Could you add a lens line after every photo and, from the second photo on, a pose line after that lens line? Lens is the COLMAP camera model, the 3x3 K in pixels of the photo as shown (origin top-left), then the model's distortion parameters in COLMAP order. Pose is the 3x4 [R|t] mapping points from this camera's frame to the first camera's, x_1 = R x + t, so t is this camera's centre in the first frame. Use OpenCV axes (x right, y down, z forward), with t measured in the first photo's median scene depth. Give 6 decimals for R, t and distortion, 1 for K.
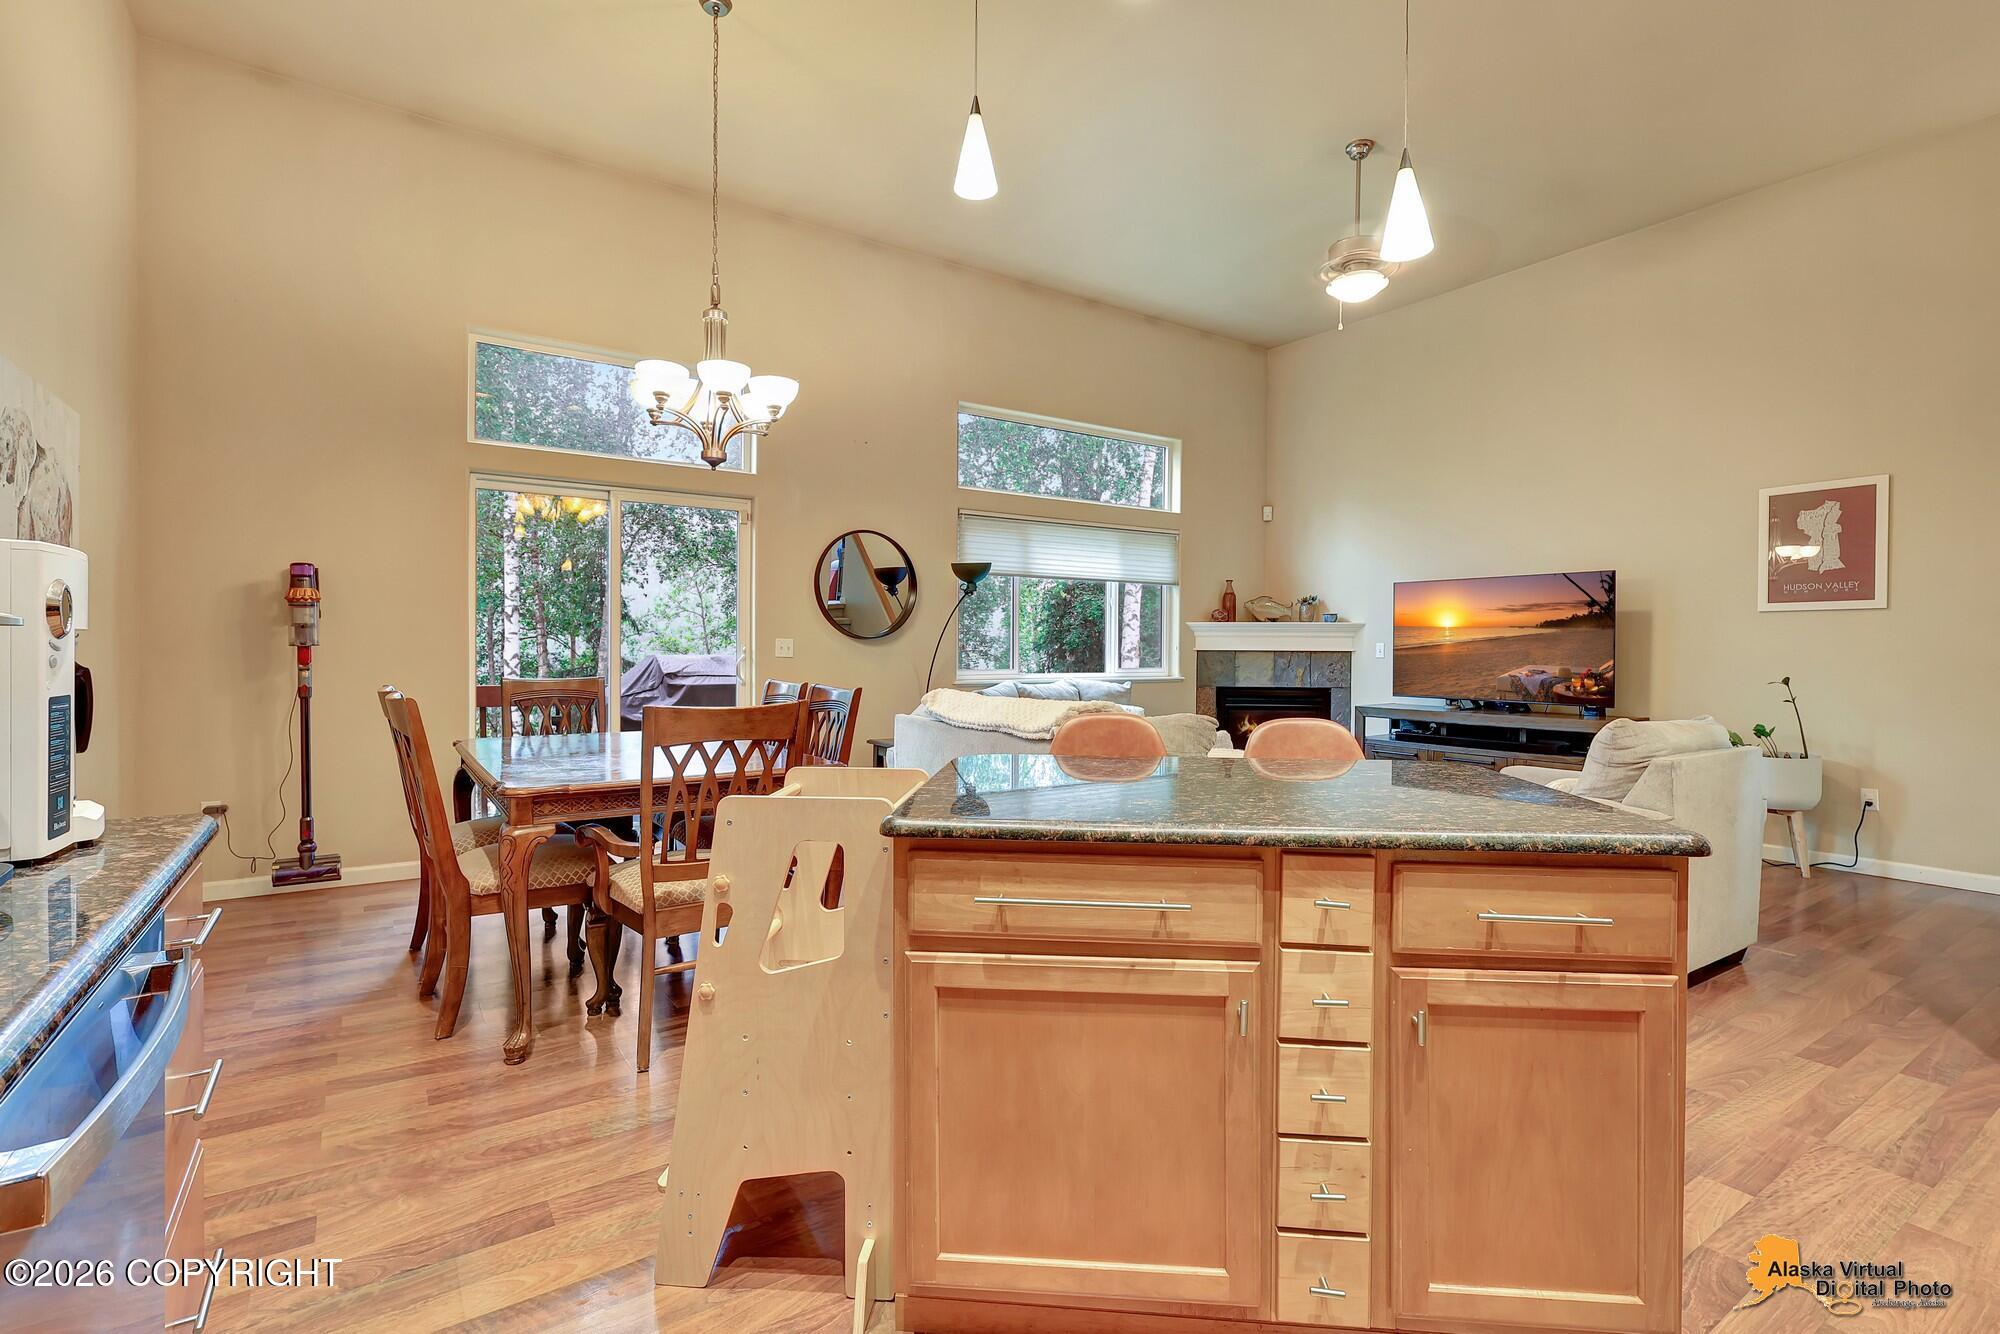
lens RADIAL K [[927.5, 0, 986.7], [0, 927.5, 658.1], [0, 0, 1]] dist [0.000511, -0.000485]
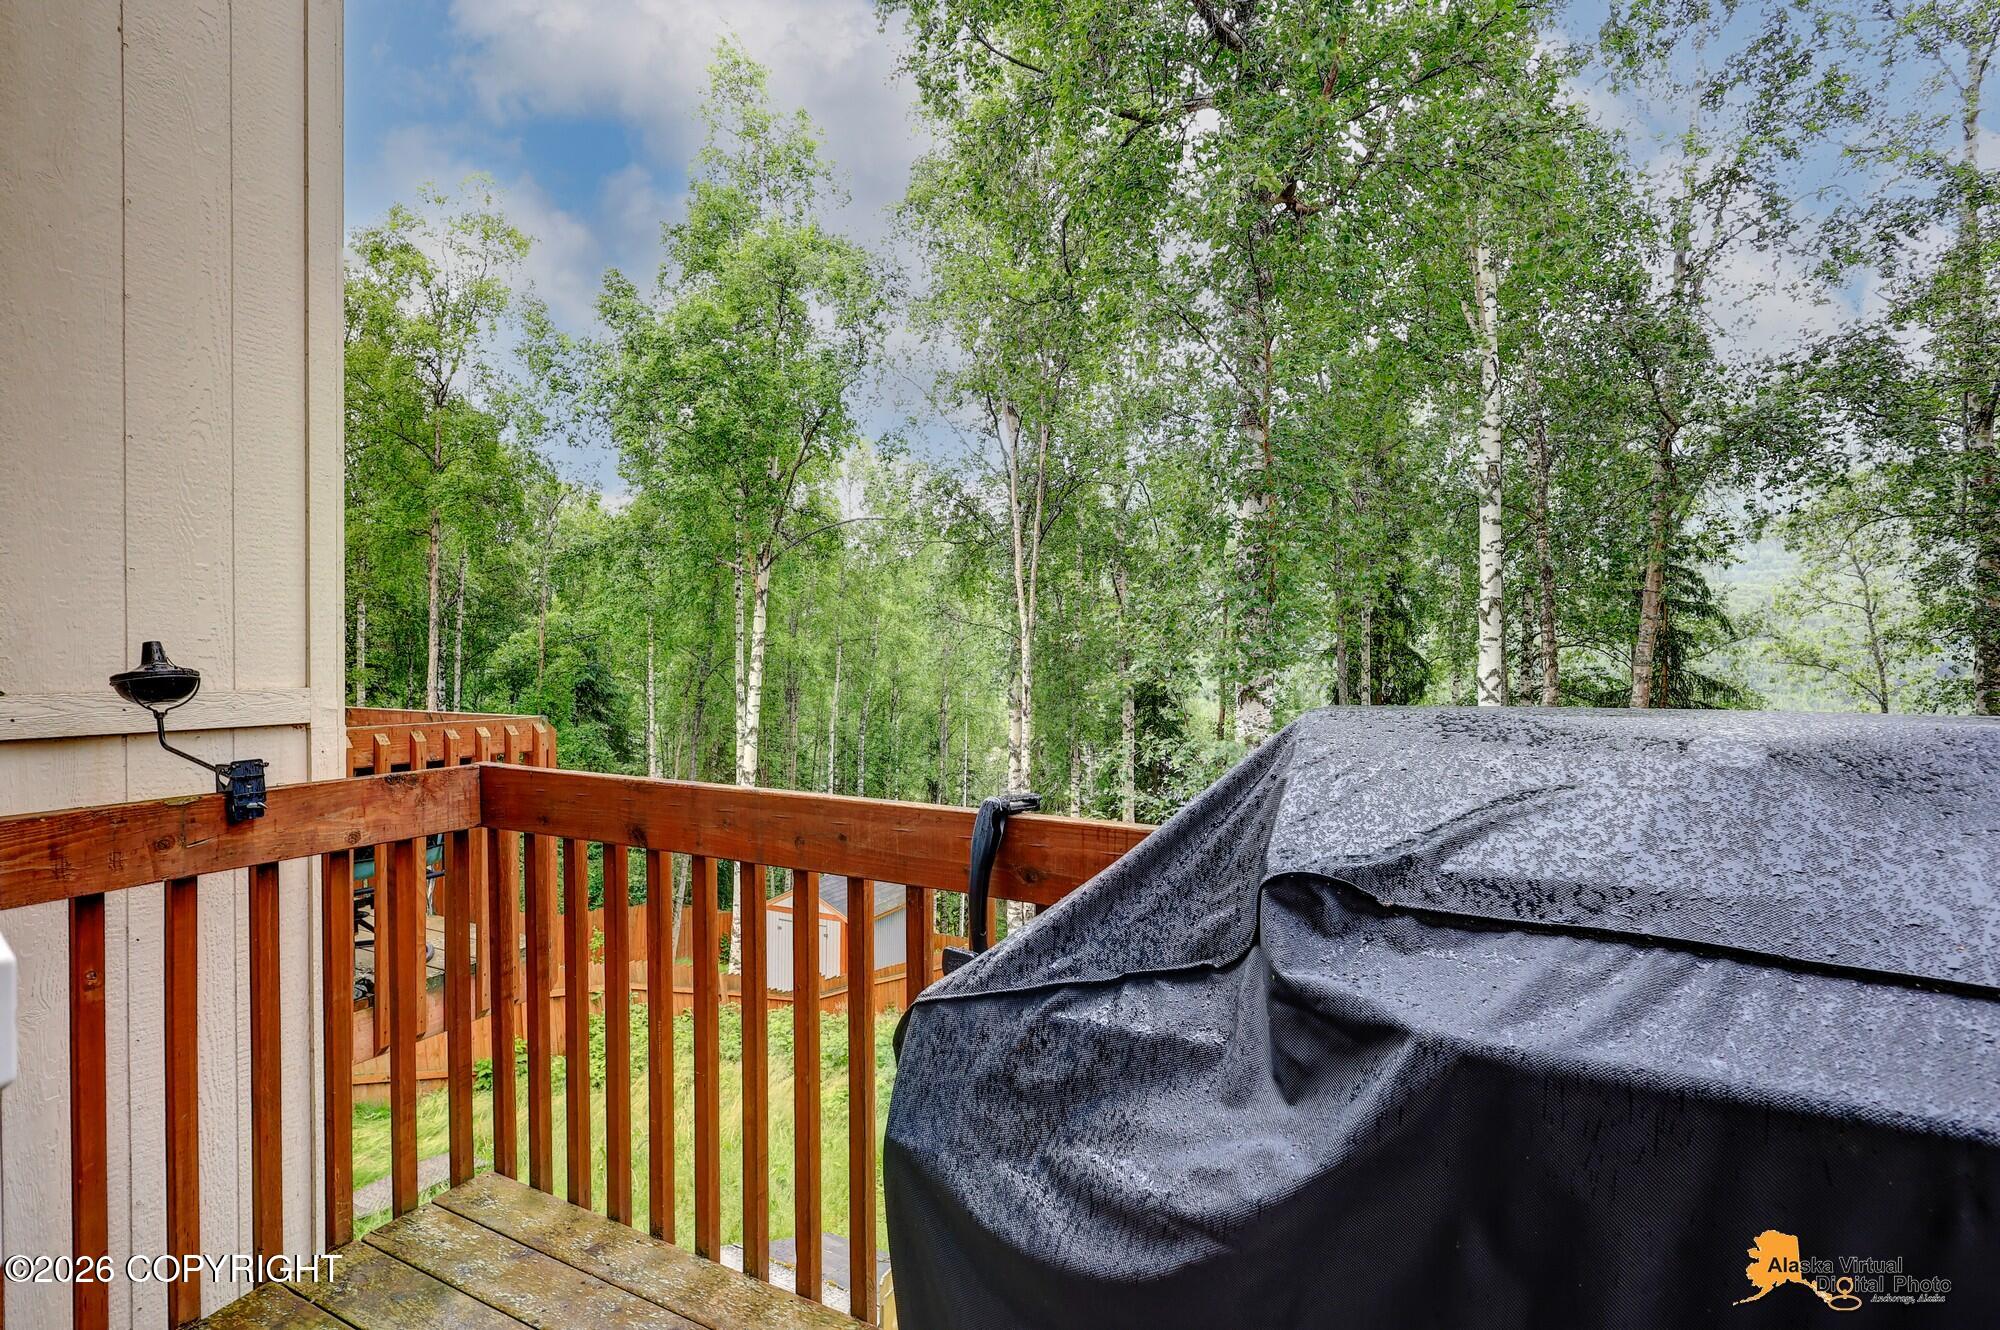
lens RADIAL K [[929.2, 0, 997.5], [0, 929.2, 655.2], [0, 0, 1]] dist [-0.000891, 0.000263]
pose [[0.493706, -0.007435, -0.869597, -0.240004], [-0.007549, 0.999889, -0.012835, -0.008728], [0.869596, 0.012901, 0.493595, 0.838343]]
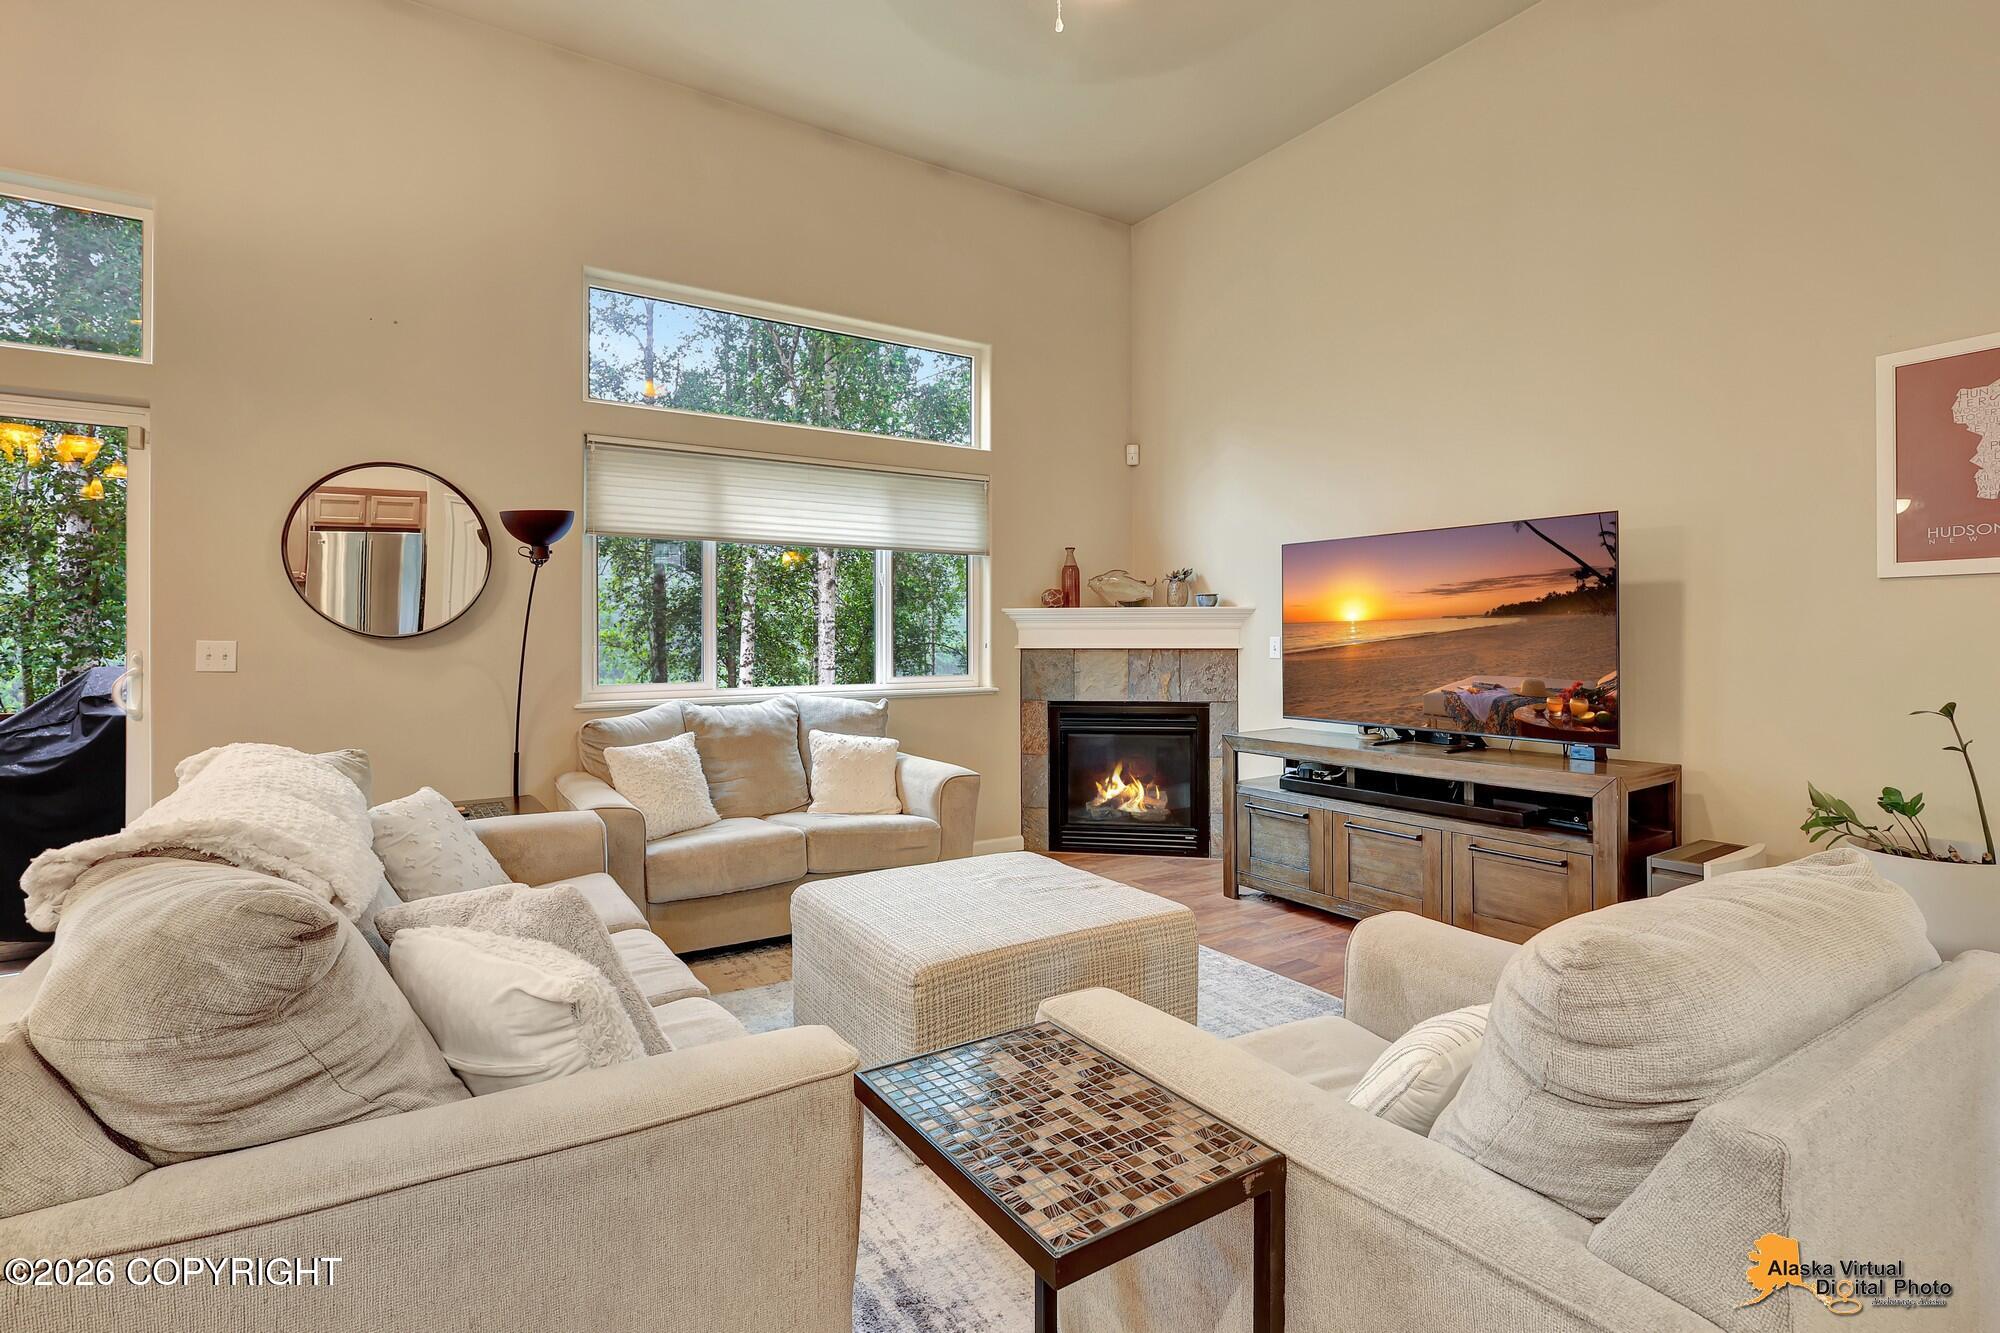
lens RADIAL K [[933.7, 0, 990.4], [0, 933.7, 640.2], [0, 0, 1]] dist [0.001434, 0.000036]
pose [[0.999877, -0.008275, -0.013328, 0.249647], [0.008161, 0.999930, -0.008593, -0.010501], [0.013398, 0.008483, 0.999874, 0.350544]]
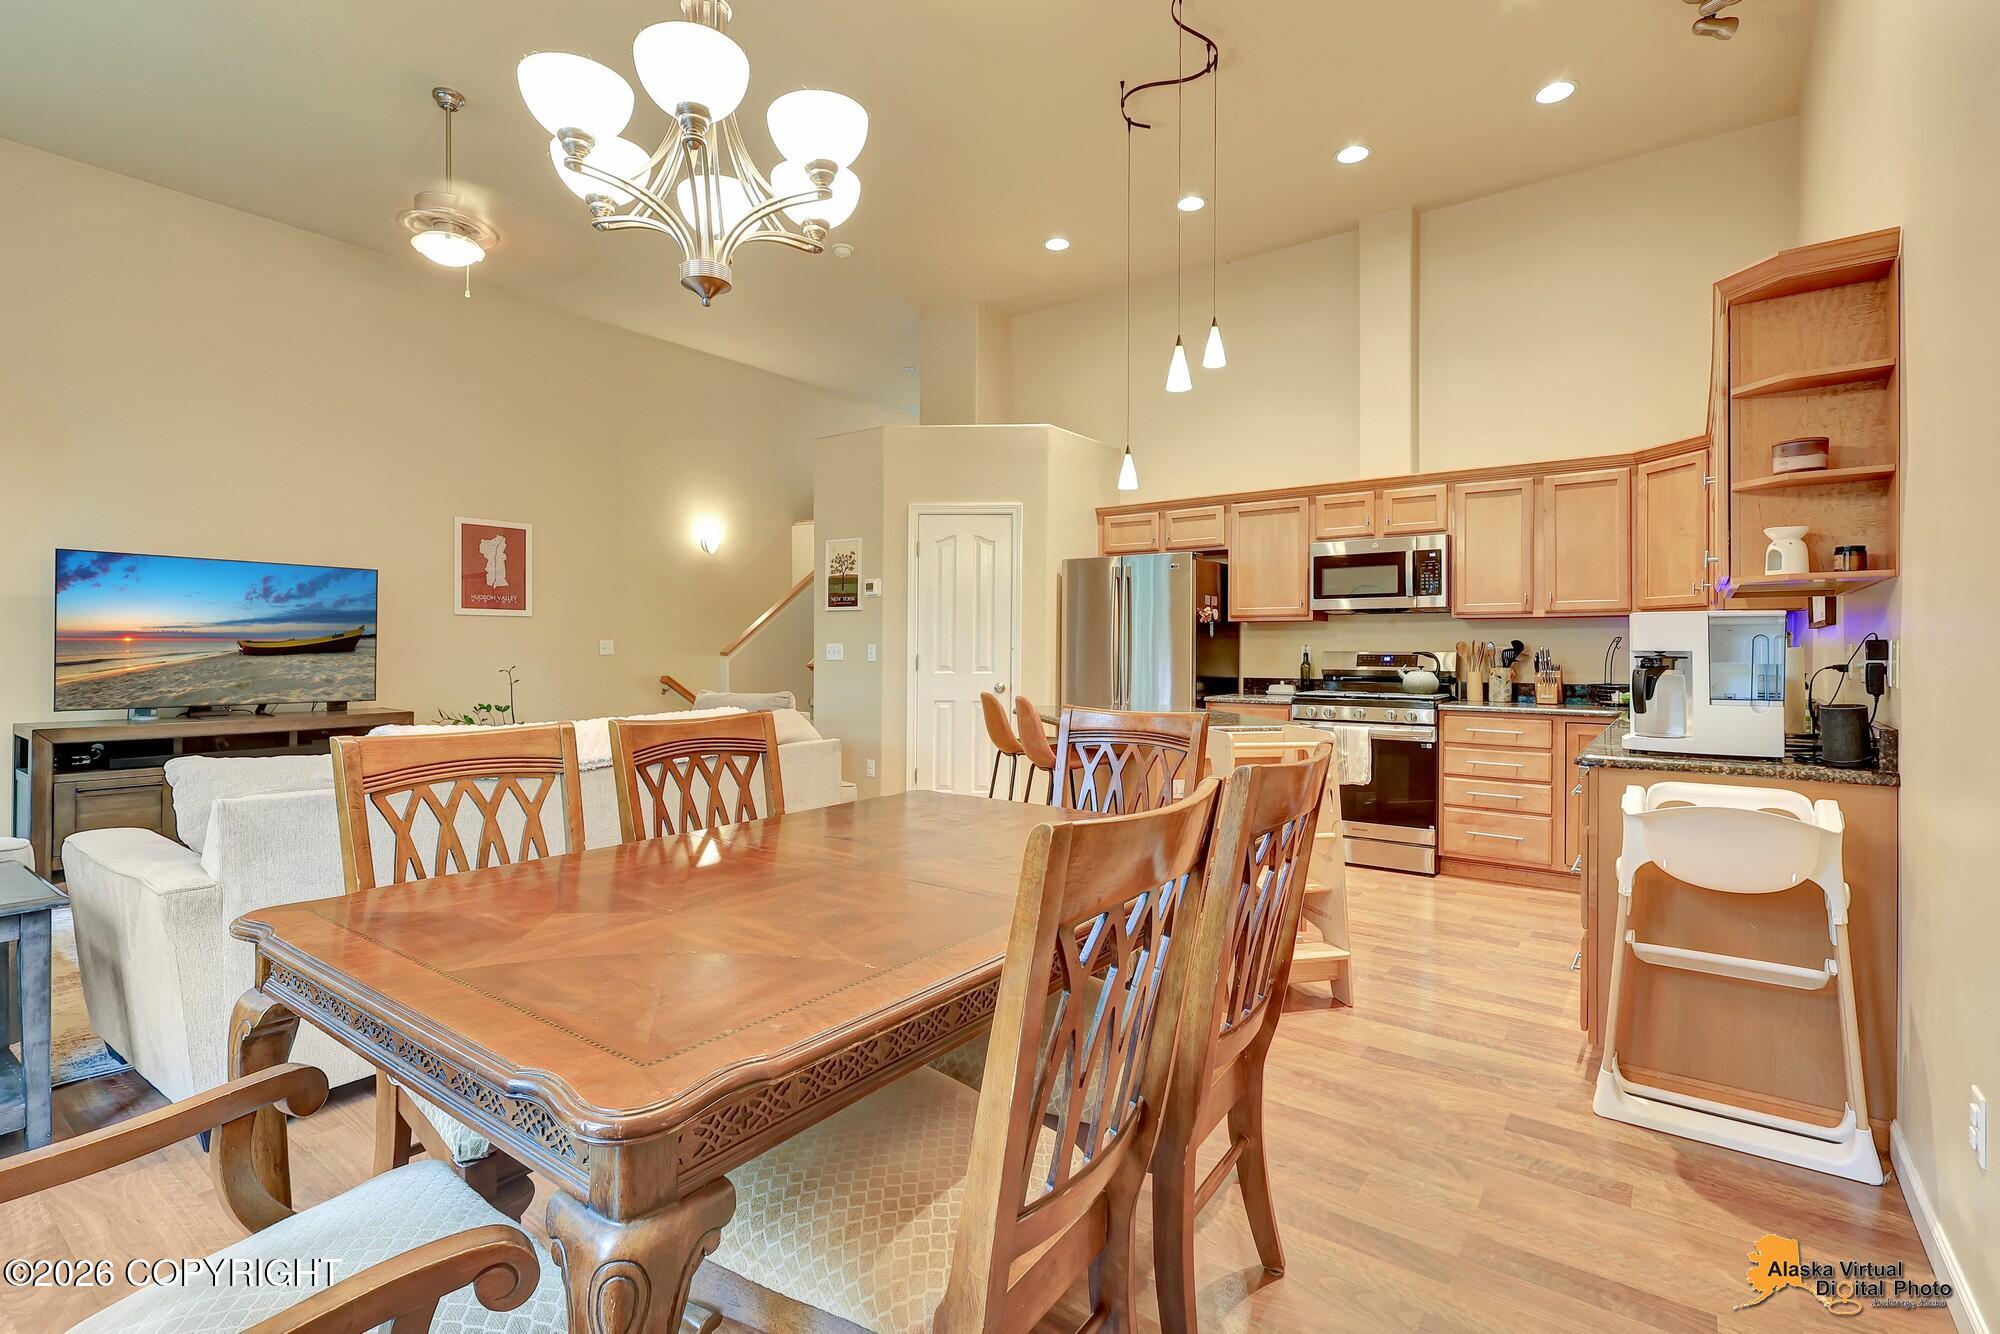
lens RADIAL K [[929.2, 0, 997.5], [0, 929.2, 657.2], [0, 0, 1]] dist [-0.000891, 0.000263]
pose [[-0.340014, -0.017605, 0.940256, -0.474538], [0.004106, 0.999787, 0.020205, -0.011828], [-0.940412, 0.010731, -0.339869, 0.592302]]
